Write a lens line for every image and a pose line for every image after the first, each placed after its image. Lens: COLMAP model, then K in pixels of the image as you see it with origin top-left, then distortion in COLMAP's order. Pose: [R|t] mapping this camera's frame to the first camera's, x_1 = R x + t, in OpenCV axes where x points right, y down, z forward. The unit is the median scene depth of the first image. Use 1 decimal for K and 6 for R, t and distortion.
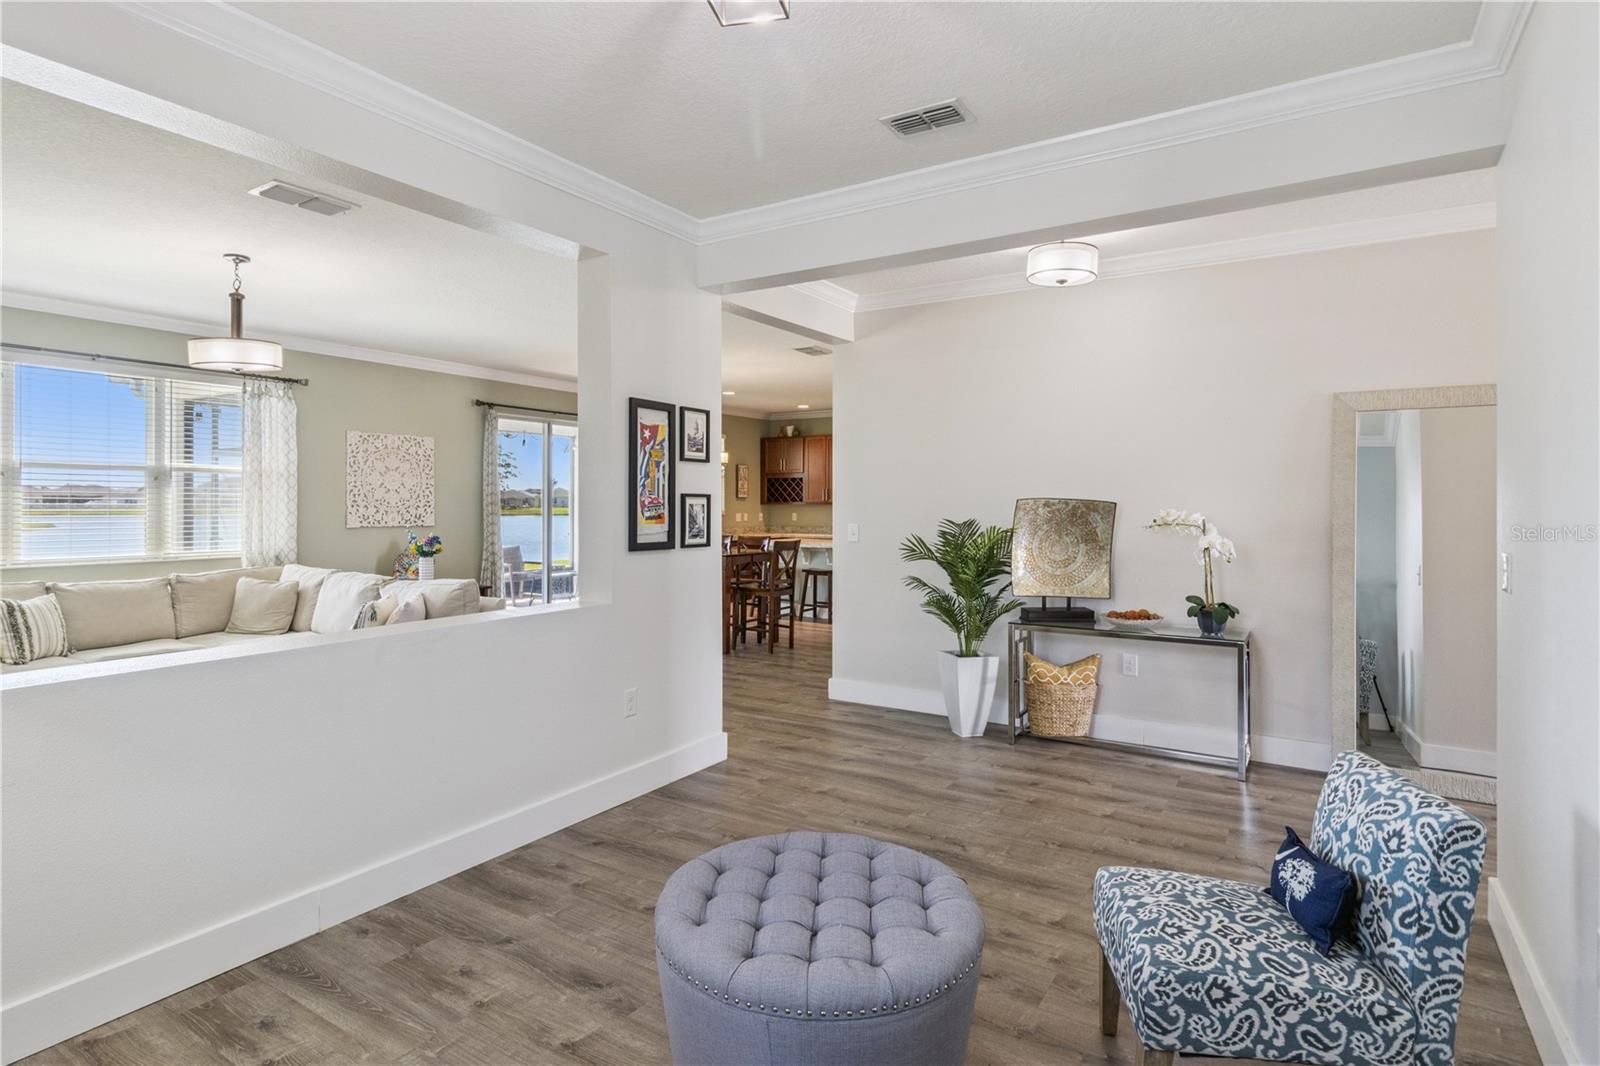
lens RADIAL K [[837.3, 0, 781.1], [0, 837.3, 502.2], [0, 0, 1]] dist [0.000678, -0.000560]
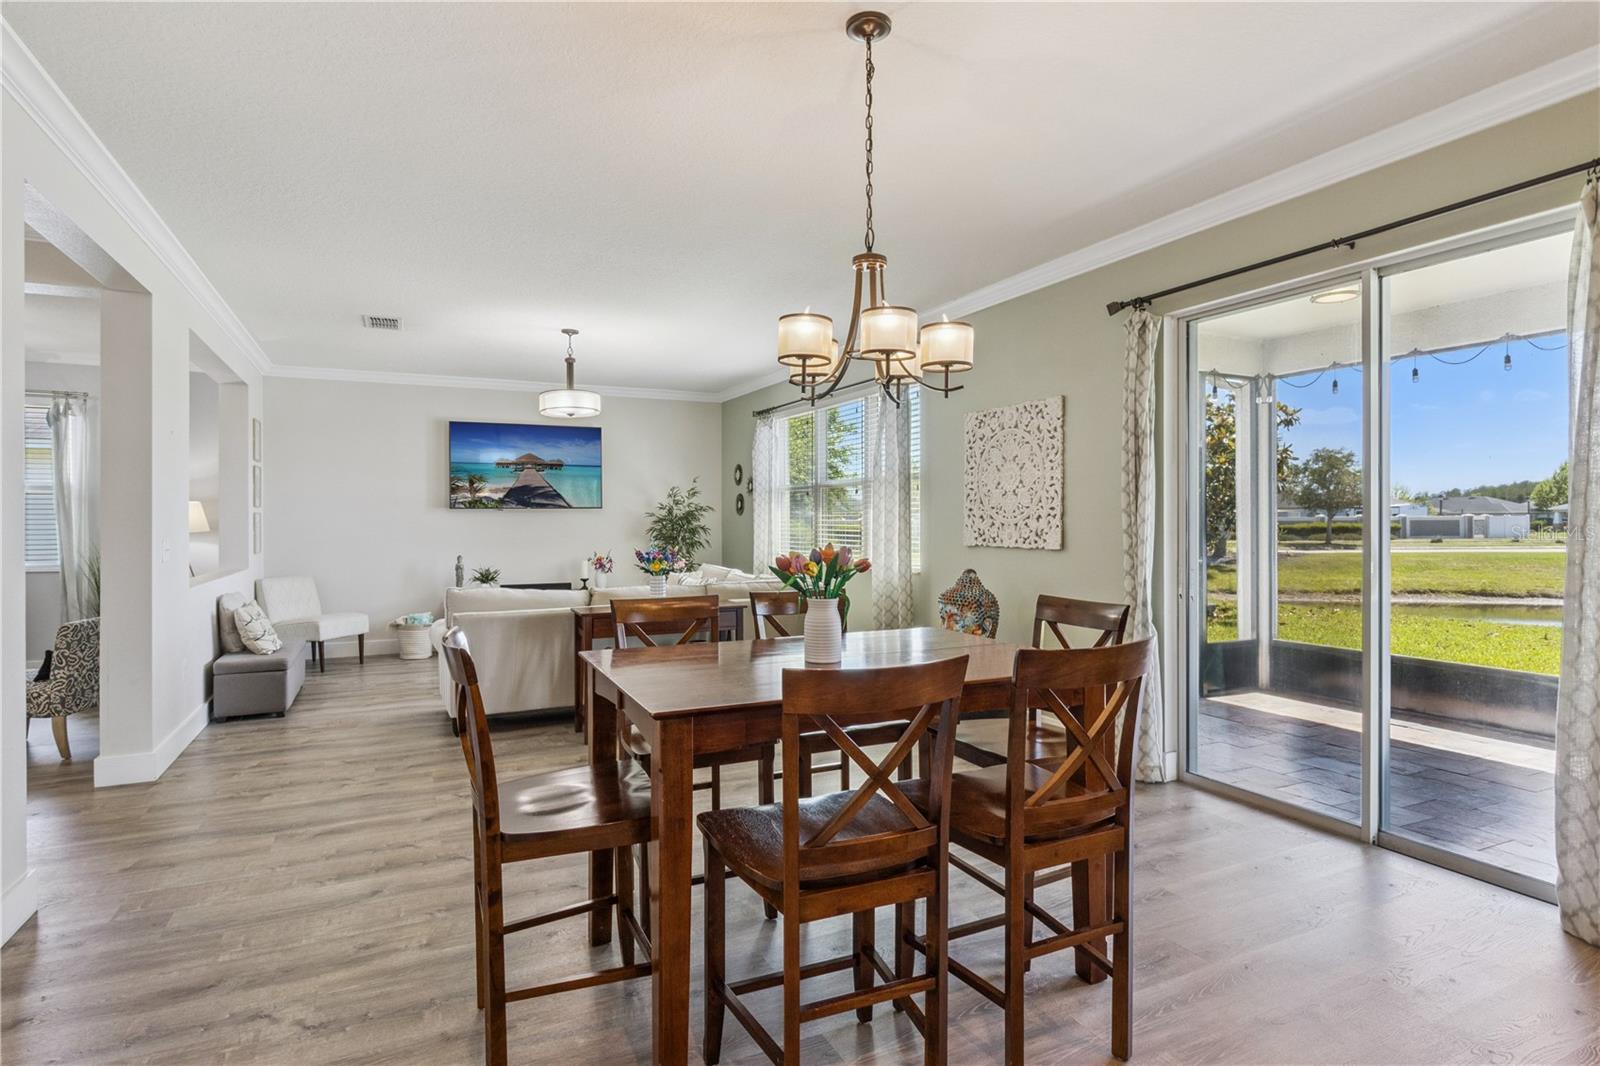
lens RADIAL K [[816.3, 0, 784.1], [0, 816.3, 520.9], [0, 0, 1]] dist [-0.001743, -0.000599]
pose [[-0.523372, 0.000674, -0.852104, 0.268677], [0.003986, 0.999991, -0.001658, 0.013817], [0.852095, -0.004265, -0.523370, 1.865673]]
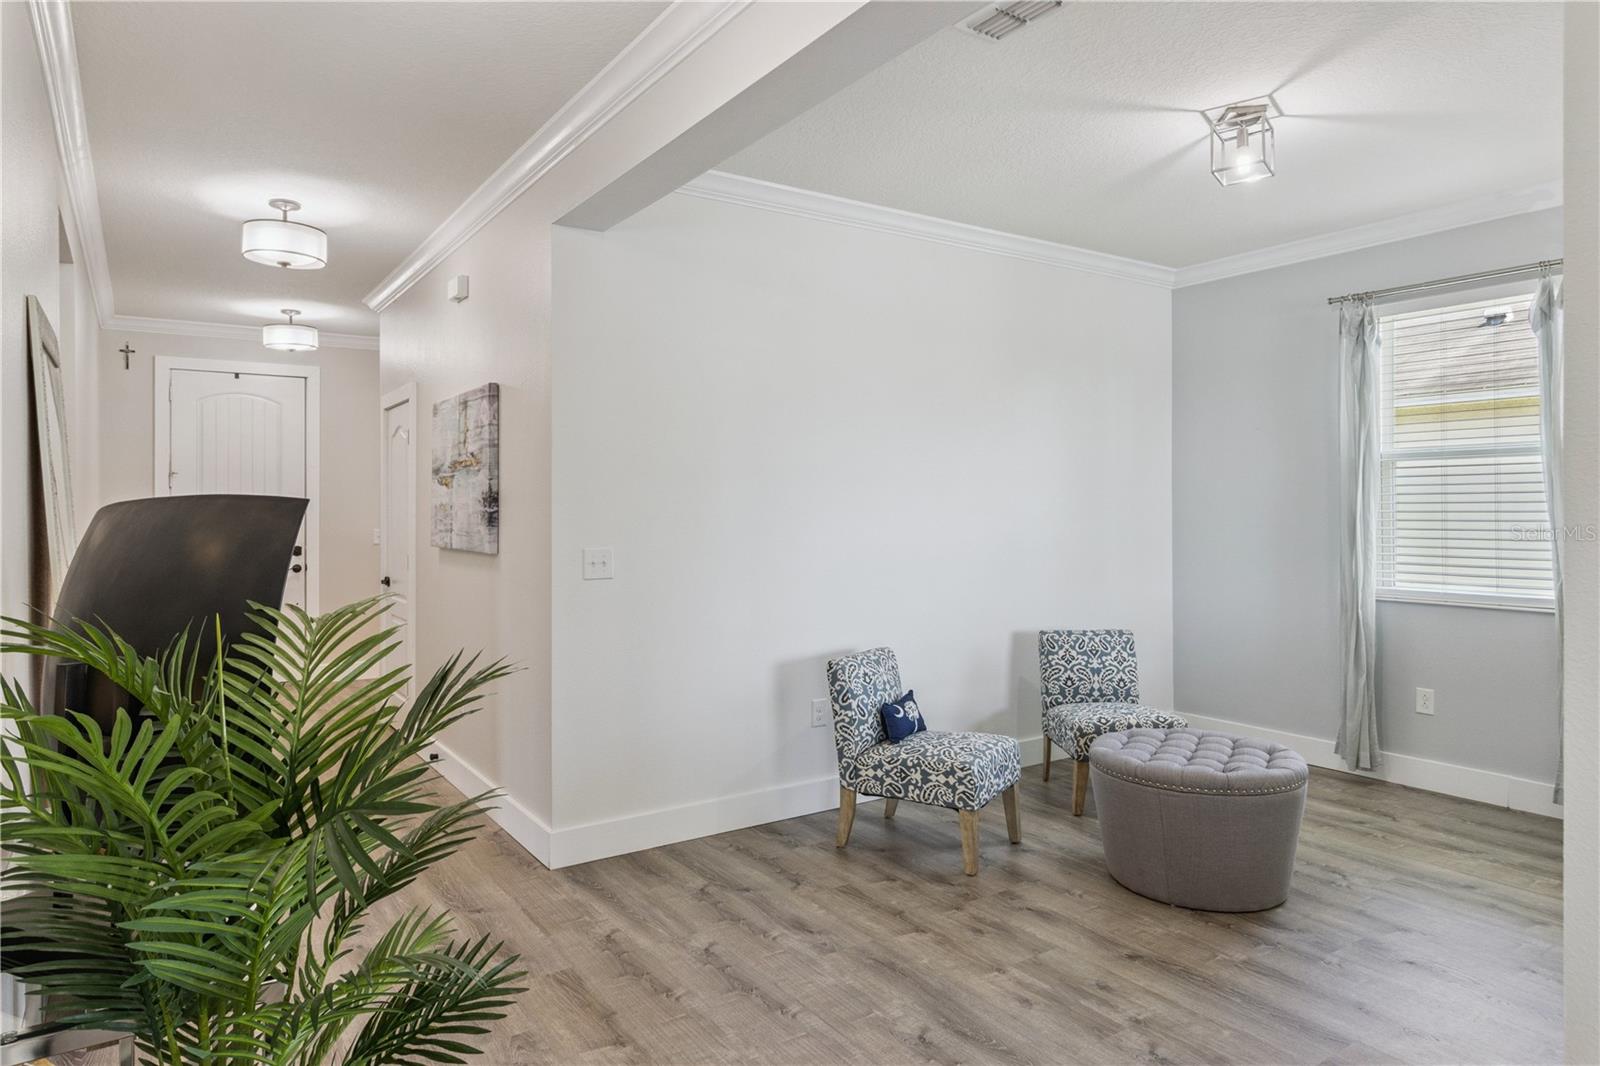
lens RADIAL K [[963.1, 0, 778.5], [0, 963.1, 514.7], [0, 0, 1]] dist [0.001888, 0.001008]
pose [[-0.917042, -0.001941, 0.398787, 0.013890], [-0.000178, 0.999990, 0.004459, 0.001634], [-0.398792, 0.004018, -0.917033, 1.136018]]
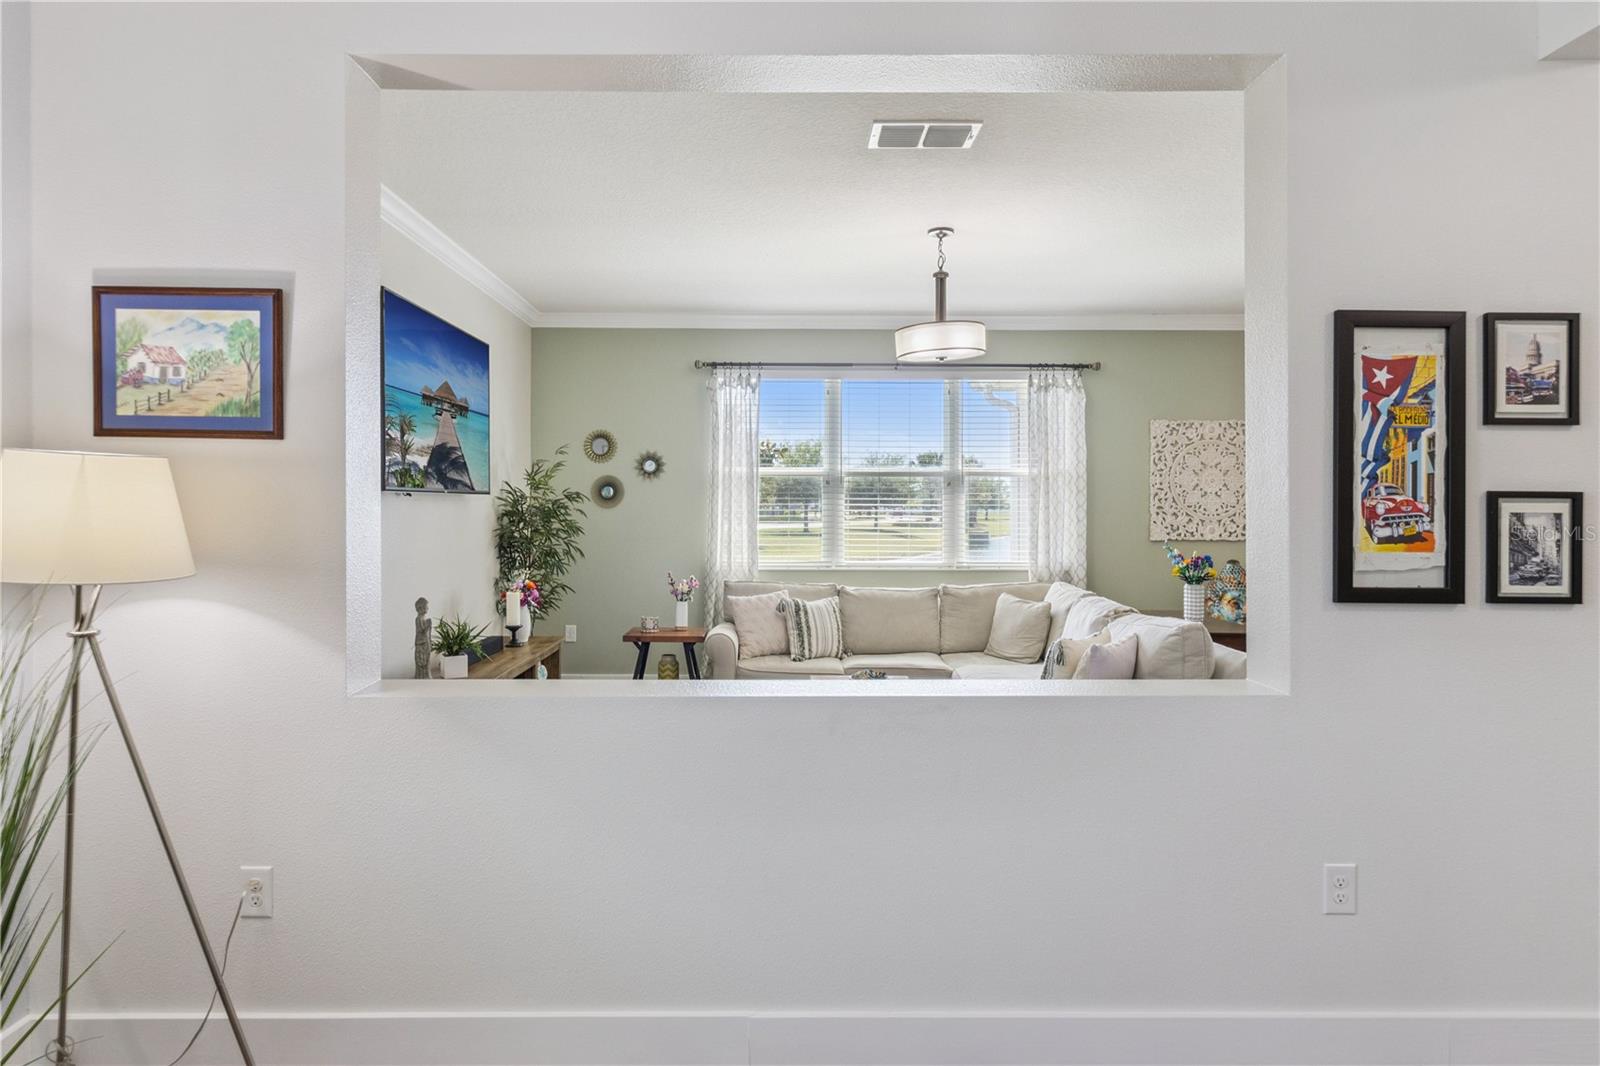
lens RADIAL K [[973.4, 0, 776.3], [0, 973.4, 503.1], [0, 0, 1]] dist [0.003065, 0.000936]
pose [[0.545027, -0.005271, -0.838402, 0.108731], [0.000783, 0.999983, -0.005778, -0.000446], [0.838418, 0.002493, 0.545022, 0.278908]]
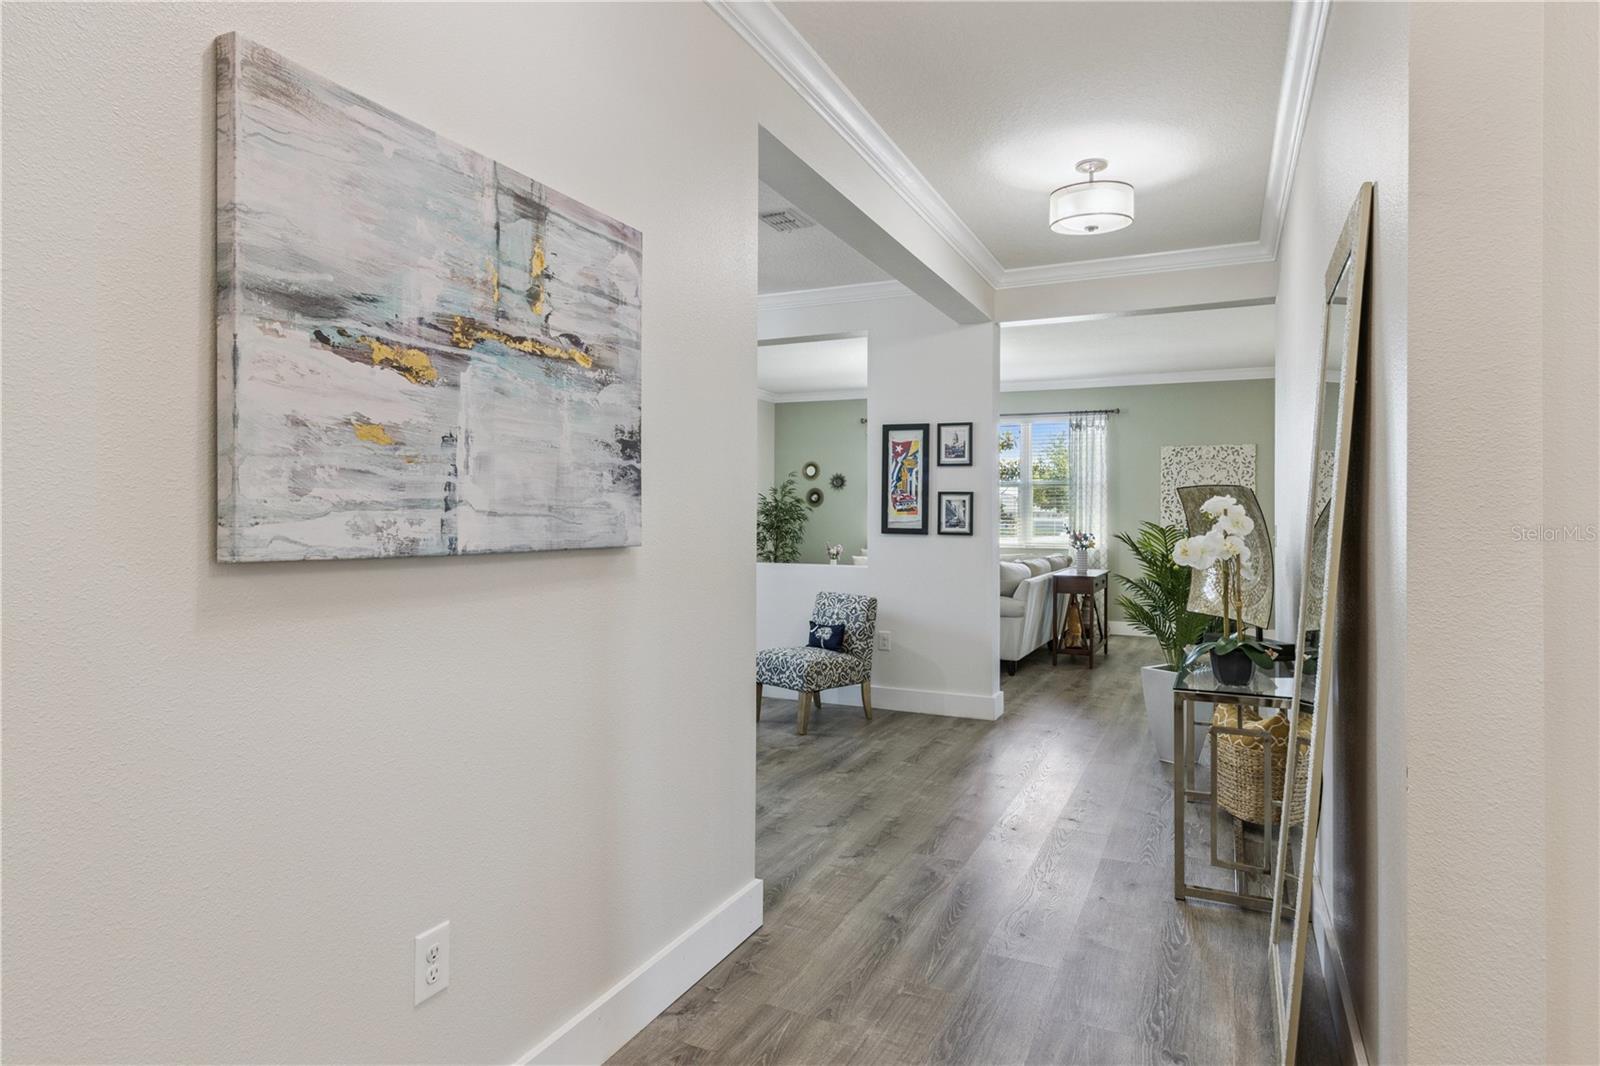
lens RADIAL K [[912.9, 0, 779.6], [0, 912.9, 502.2], [0, 0, 1]] dist [0.001333, -0.000409]
pose [[0.122023, -0.016609, -0.992388, 1.011258], [-0.005975, 0.999830, -0.017469, 0.025823], [0.992509, 0.008061, 0.121902, 0.483760]]
